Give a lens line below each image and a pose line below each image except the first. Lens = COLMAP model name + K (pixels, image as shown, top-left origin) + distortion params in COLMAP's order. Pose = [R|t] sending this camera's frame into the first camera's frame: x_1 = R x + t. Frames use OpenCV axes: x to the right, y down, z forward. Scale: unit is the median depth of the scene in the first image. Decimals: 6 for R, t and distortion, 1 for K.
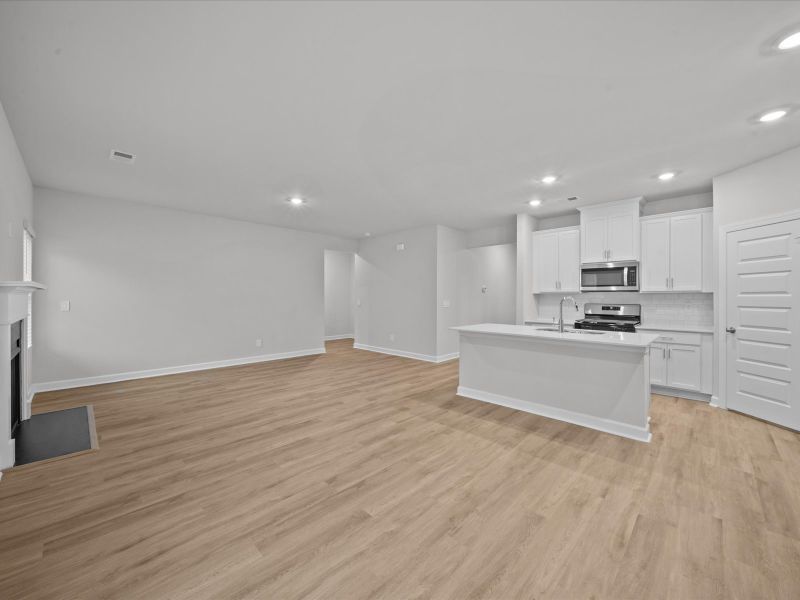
lens RADIAL K [[317.6, 0, 407.2], [0, 317.6, 296.9], [0, 0, 1]] dist [0.001394, 0.000245]
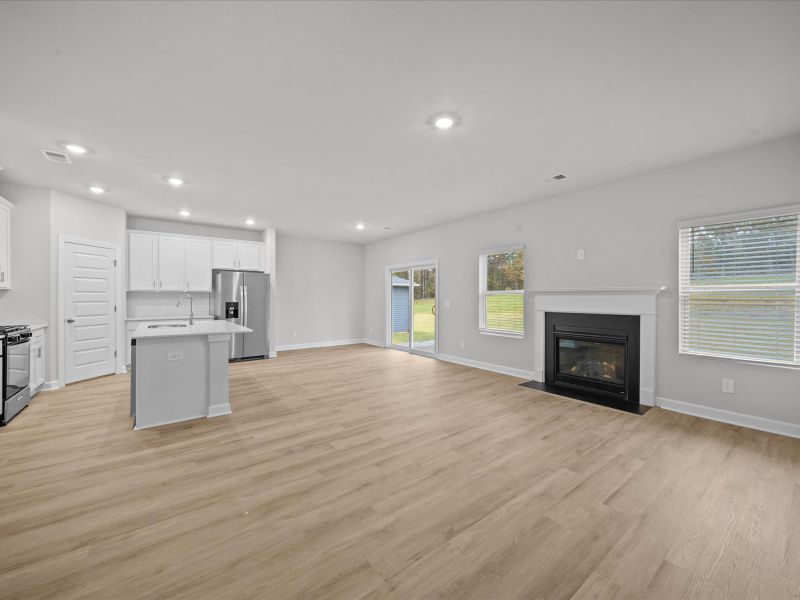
lens RADIAL K [[317.6, 0, 407.2], [0, 317.6, 296.9], [0, 0, 1]] dist [0.001394, 0.000245]
pose [[-0.988835, -0.002891, 0.148986, -0.438506], [-0.002237, 0.999987, 0.004555, 0.001250], [-0.148997, 0.004171, -0.988829, 1.841893]]
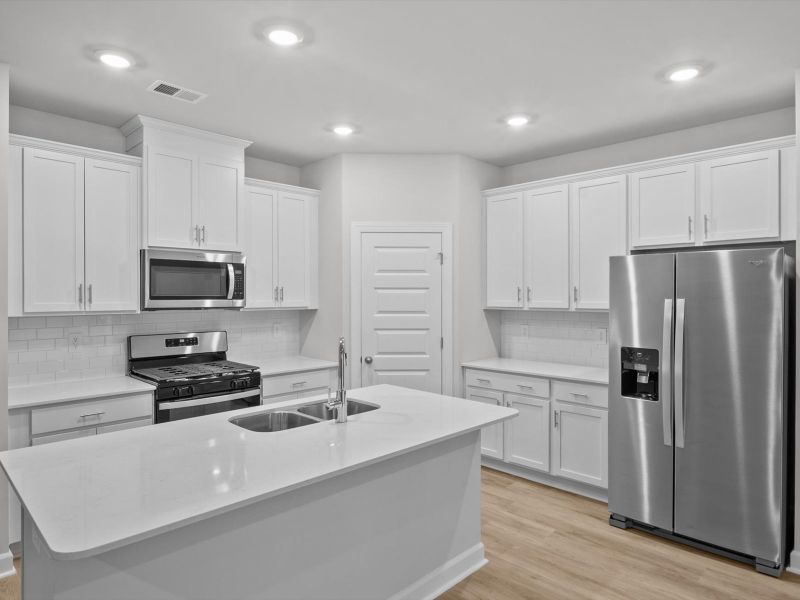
lens RADIAL K [[493.9, 0, 377.7], [0, 493.9, 298.5], [0, 0, 1]] dist [0.001832, 0.000705]
pose [[0.045669, -0.004478, 0.998947, -0.157466], [0.001373, 0.999989, 0.004420, -0.044857], [-0.998956, 0.001170, 0.045674, 0.831627]]
